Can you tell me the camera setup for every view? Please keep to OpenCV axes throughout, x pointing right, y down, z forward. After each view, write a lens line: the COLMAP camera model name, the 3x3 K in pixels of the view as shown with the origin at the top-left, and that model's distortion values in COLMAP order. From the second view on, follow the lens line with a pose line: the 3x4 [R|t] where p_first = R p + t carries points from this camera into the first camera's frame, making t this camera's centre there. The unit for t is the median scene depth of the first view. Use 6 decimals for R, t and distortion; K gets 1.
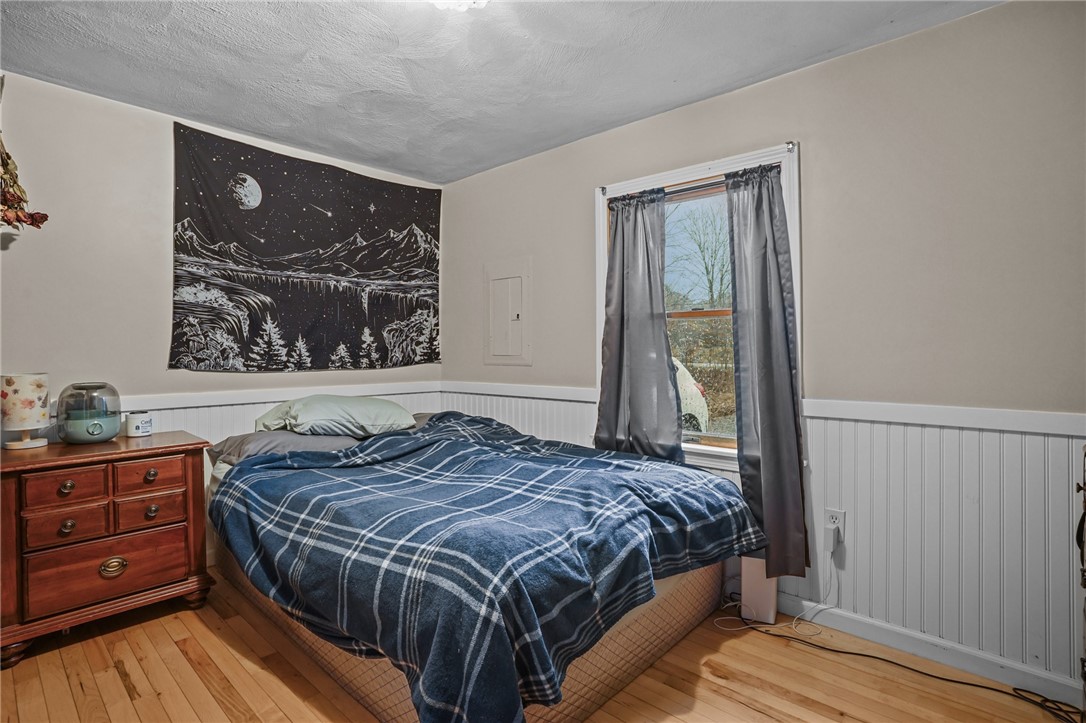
lens RADIAL K [[533.4, 0, 538.5], [0, 533.4, 348.1], [0, 0, 1]] dist [-0.088084, 0.040707]
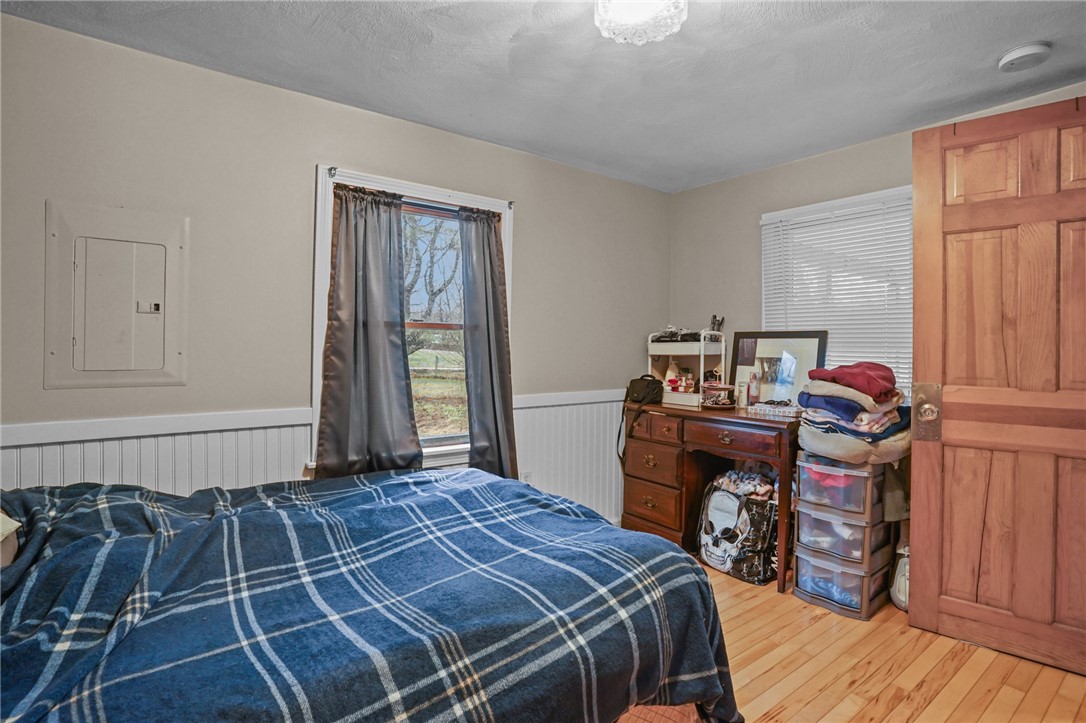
lens RADIAL K [[533.4, 0, 538.5], [0, 533.4, 348.1], [0, 0, 1]] dist [-0.088084, 0.040707]
pose [[0.195729, -0.002137, 0.980656, -0.767218], [-0.016376, 0.999851, 0.005448, -0.031678], [-0.980521, -0.017125, 0.195665, 0.620139]]
